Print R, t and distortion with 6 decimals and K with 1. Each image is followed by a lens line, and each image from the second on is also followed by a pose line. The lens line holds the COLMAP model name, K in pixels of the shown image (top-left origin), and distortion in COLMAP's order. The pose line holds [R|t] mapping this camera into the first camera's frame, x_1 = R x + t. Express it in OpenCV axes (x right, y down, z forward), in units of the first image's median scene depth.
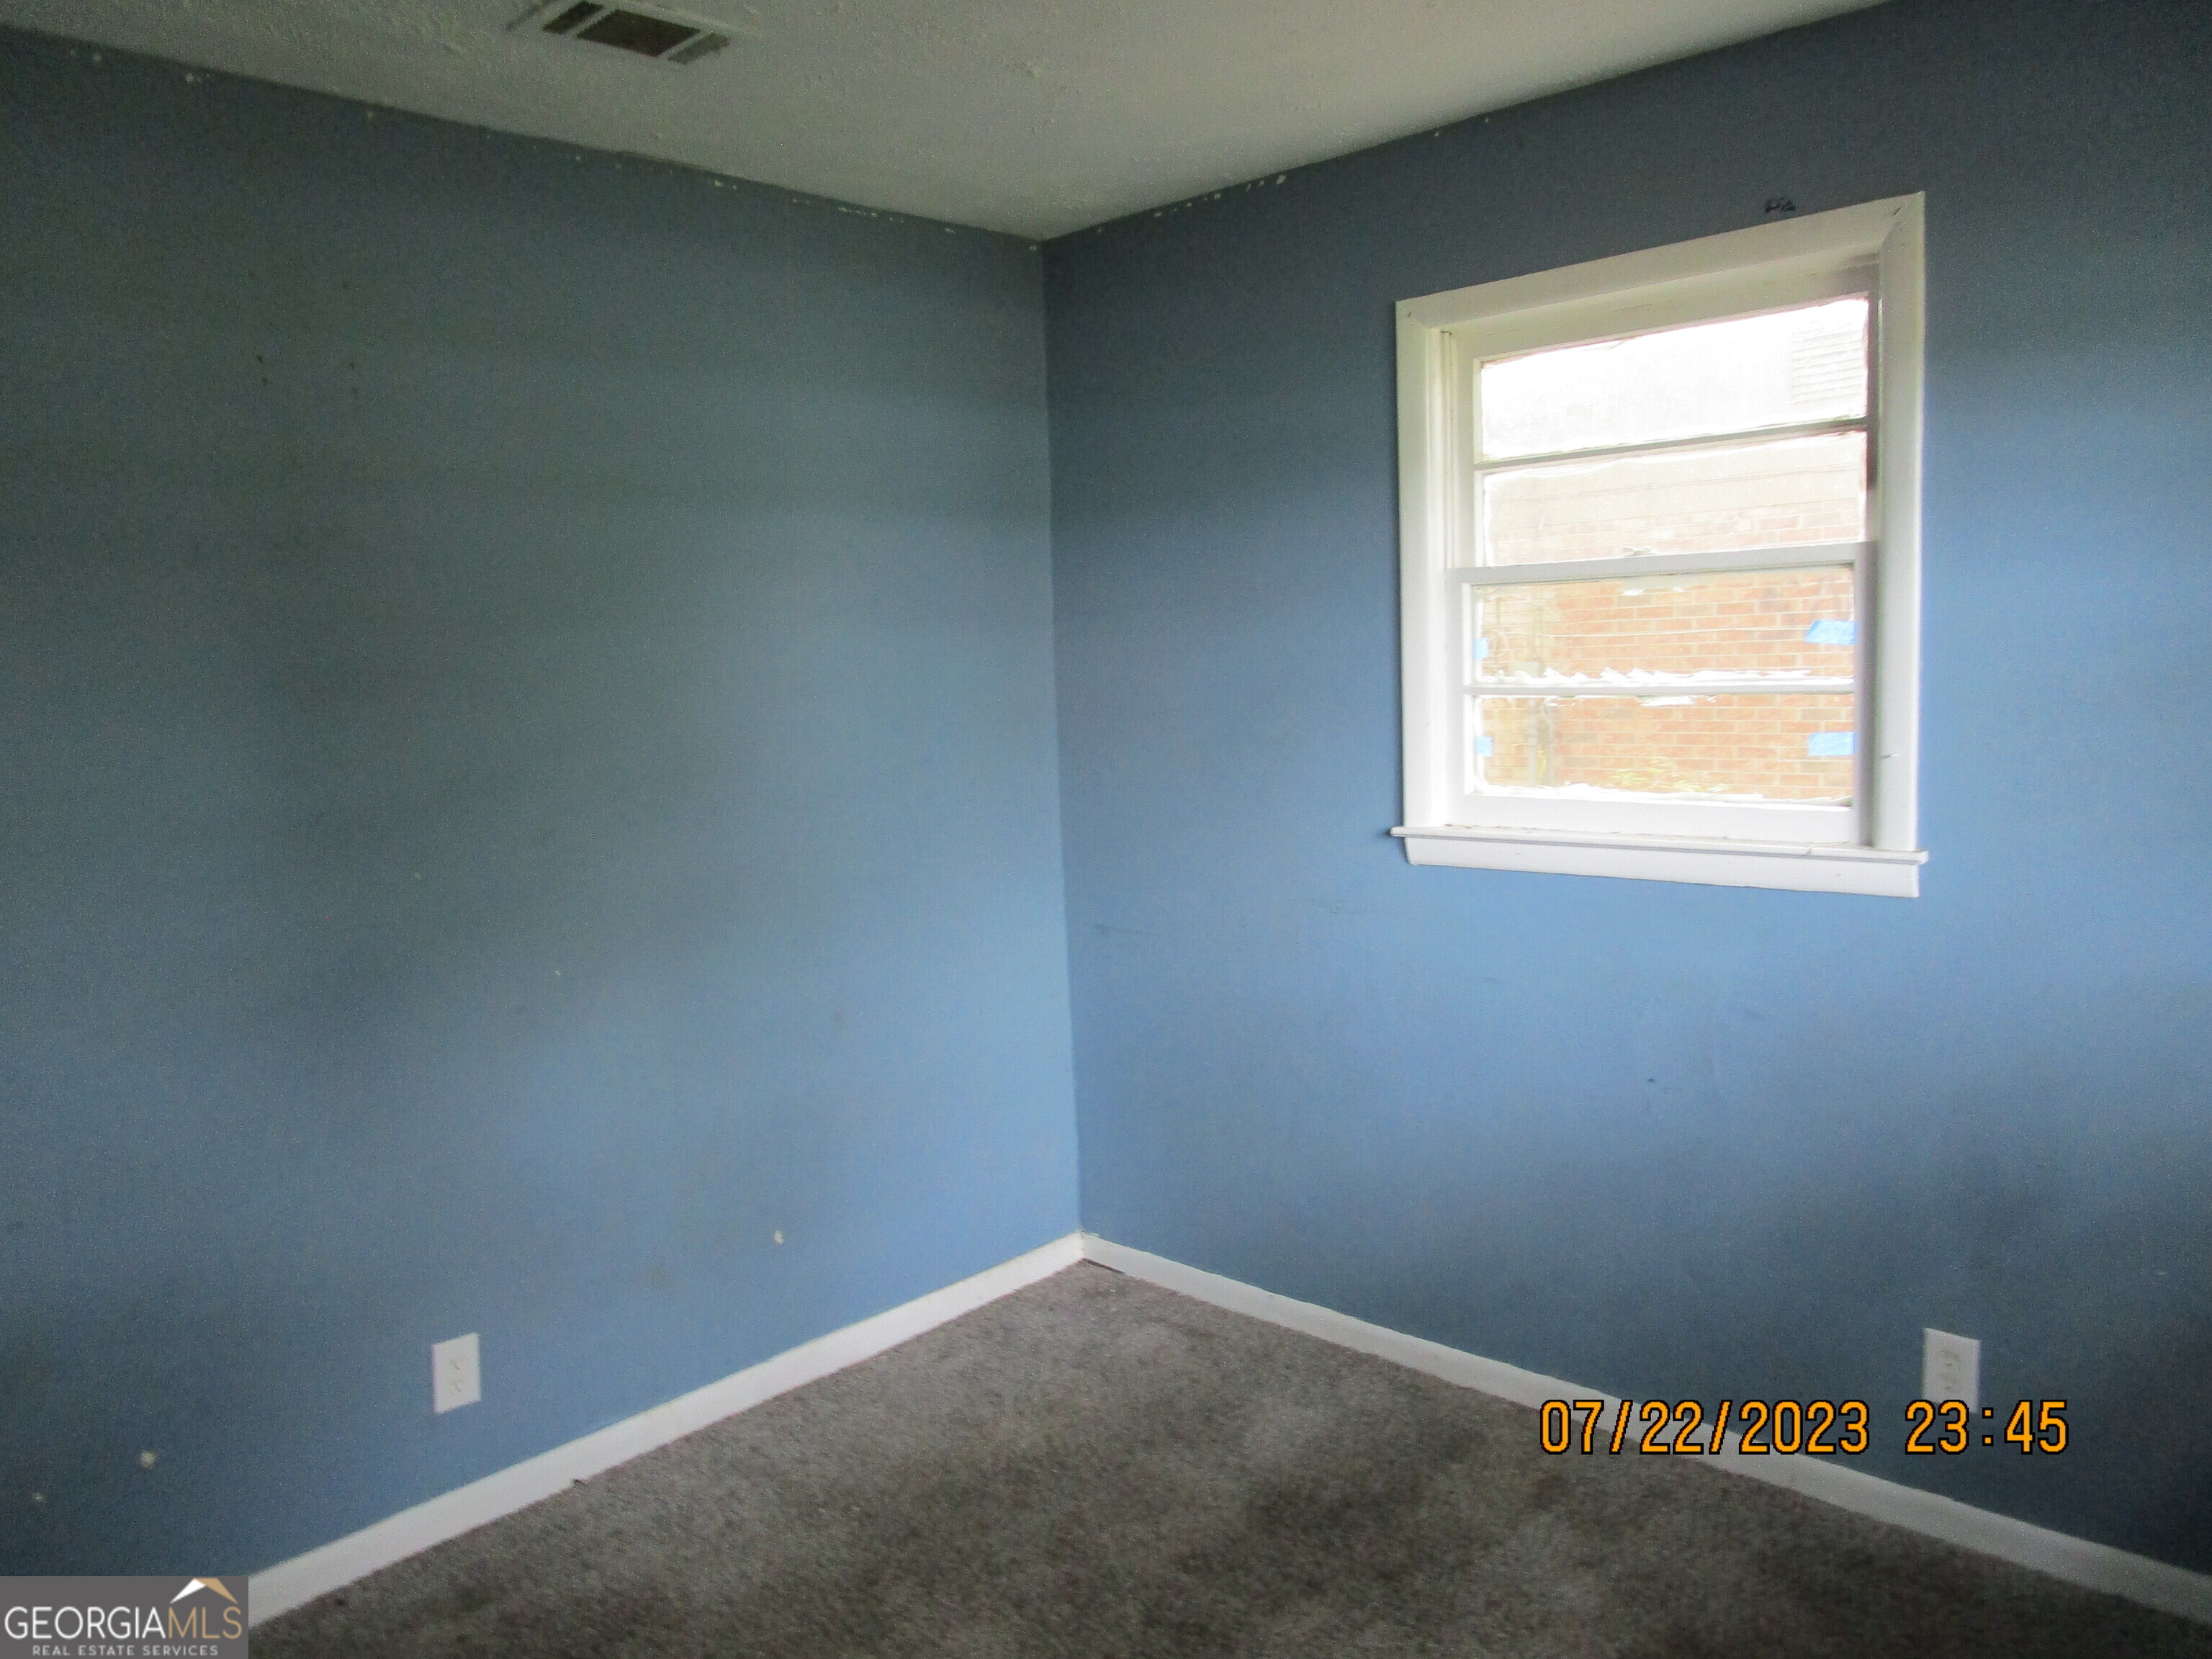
lens RADIAL K [[1563.4, 0, 1112.6], [0, 1563.4, 832.0], [0, 0, 1]] dist [-0.035642, 0.007624]
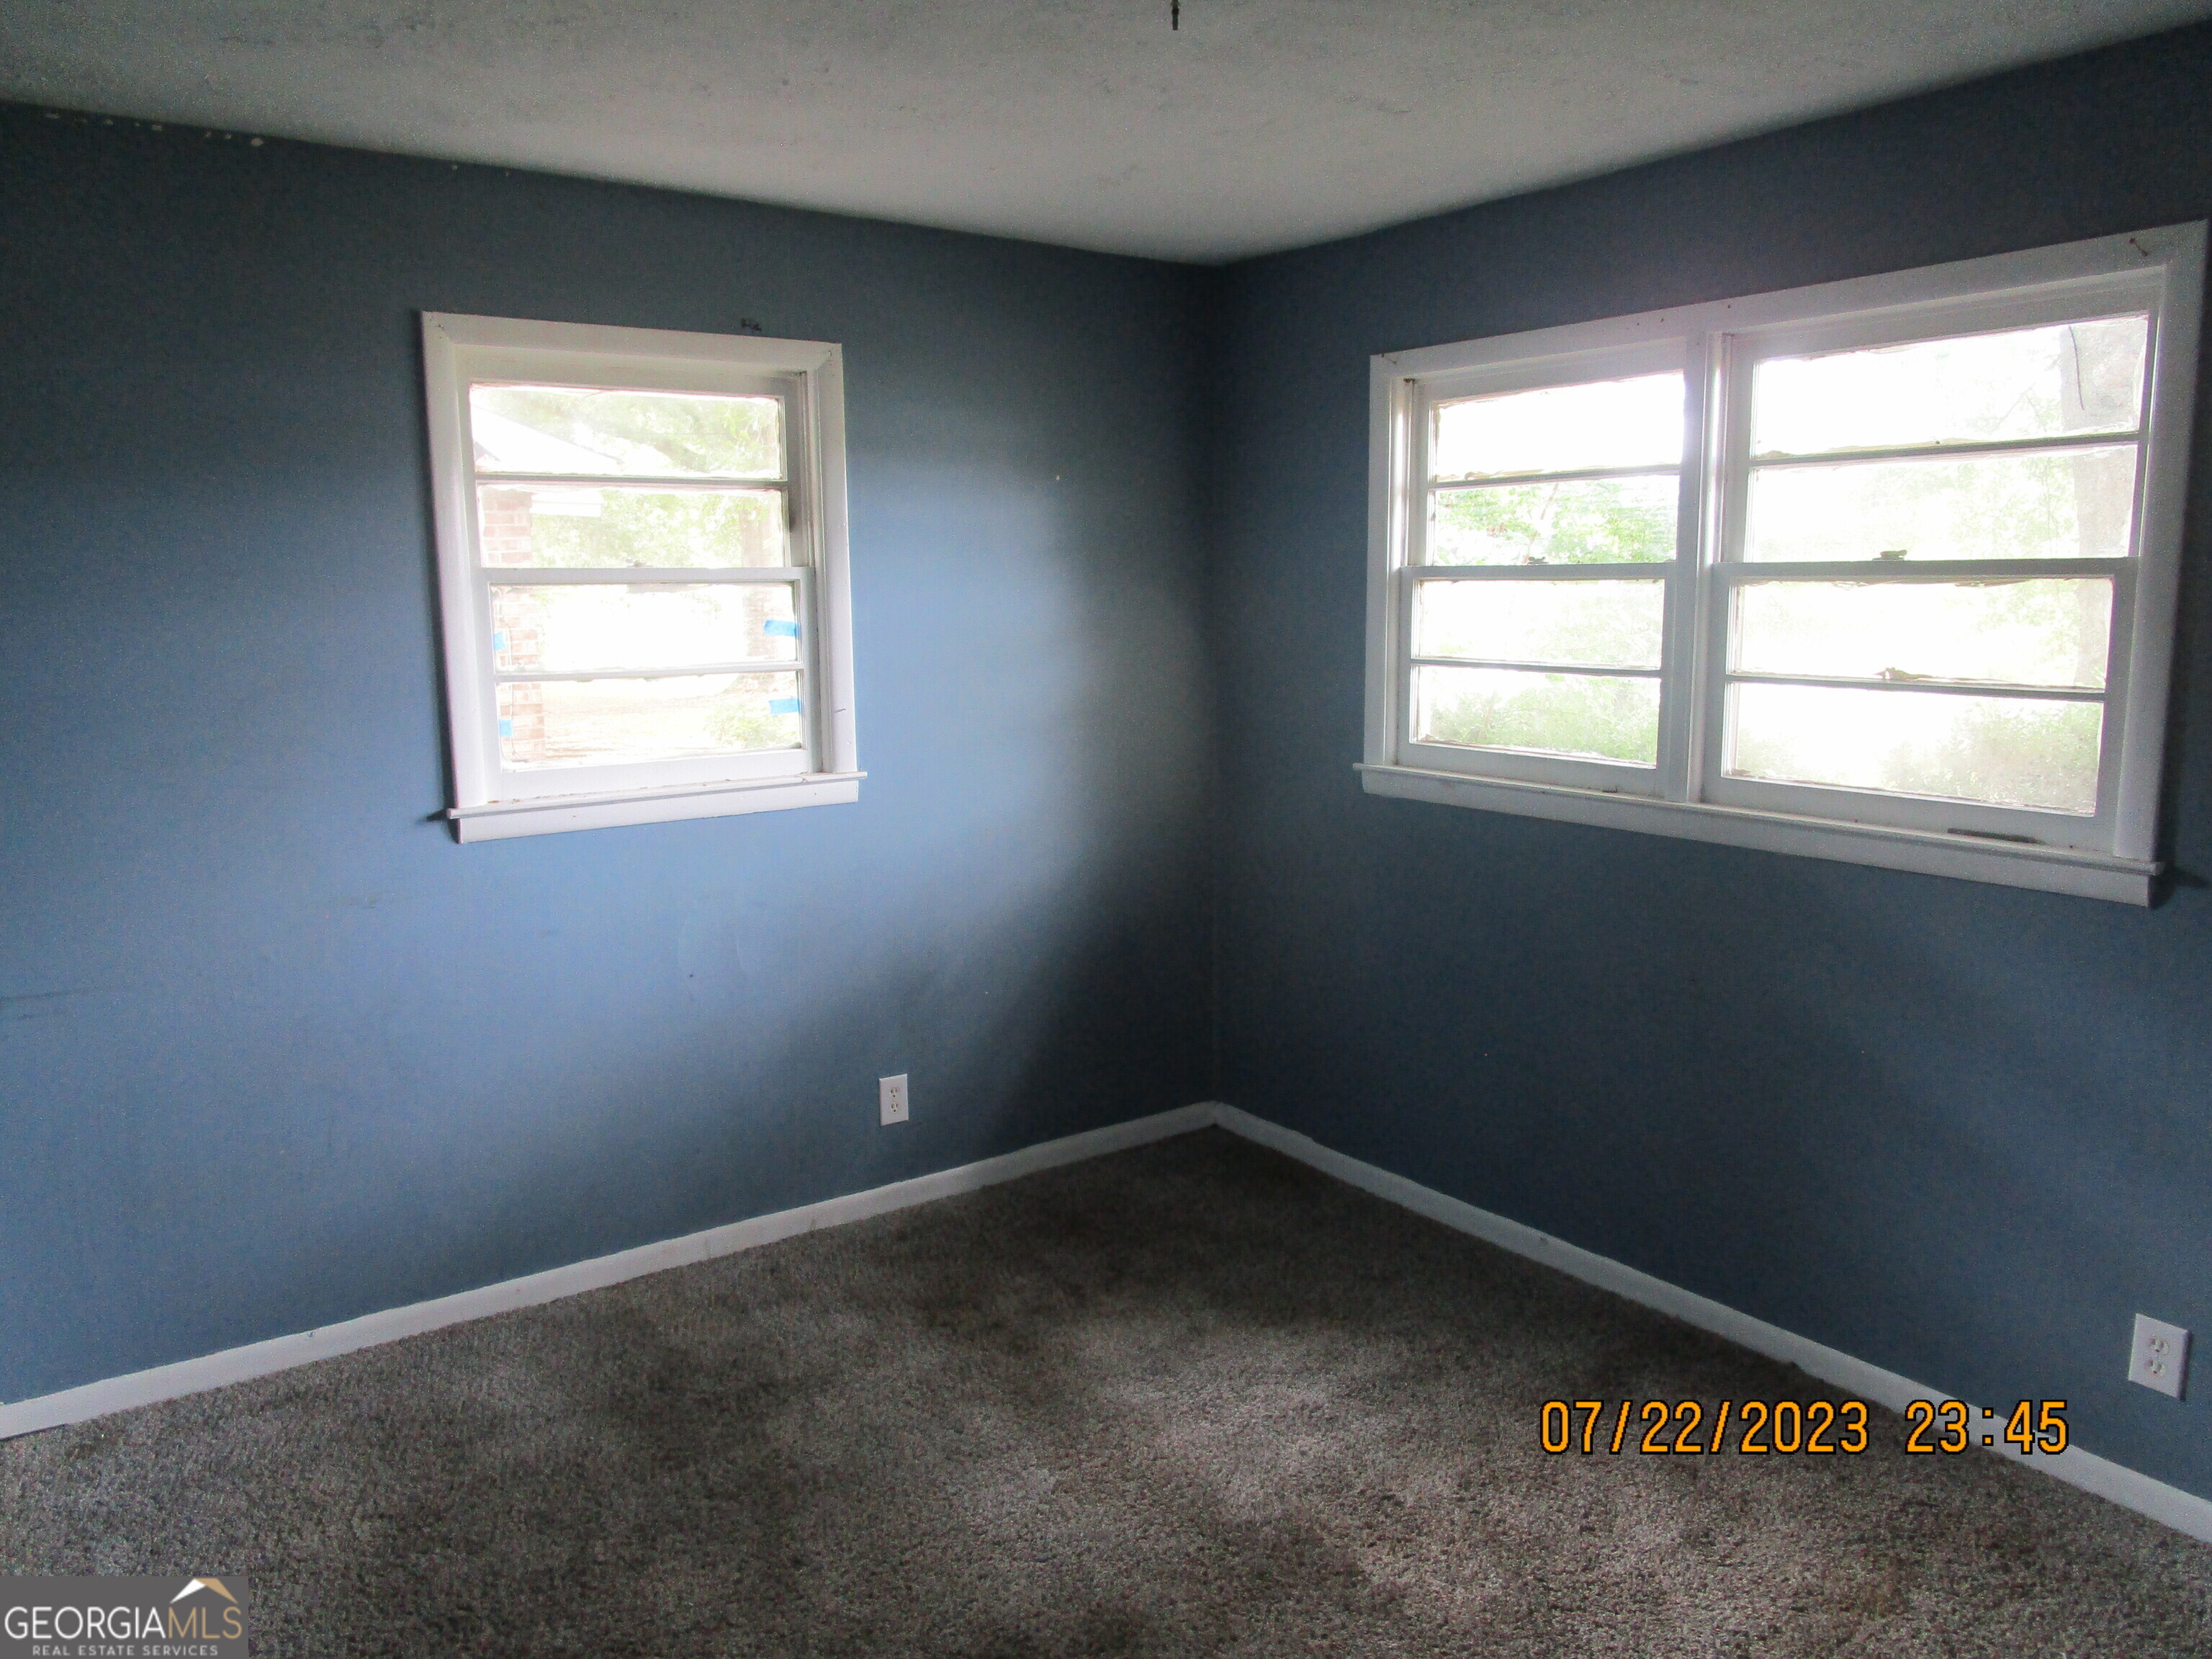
lens RADIAL K [[1563.4, 0, 1112.6], [0, 1563.4, 832.0], [0, 0, 1]] dist [-0.035642, 0.007624]
pose [[0.192075, -0.112179, 0.974948, -0.912311], [0.118496, 0.988828, 0.090431, -0.036455], [-0.974200, 0.098158, 0.203222, 0.423808]]
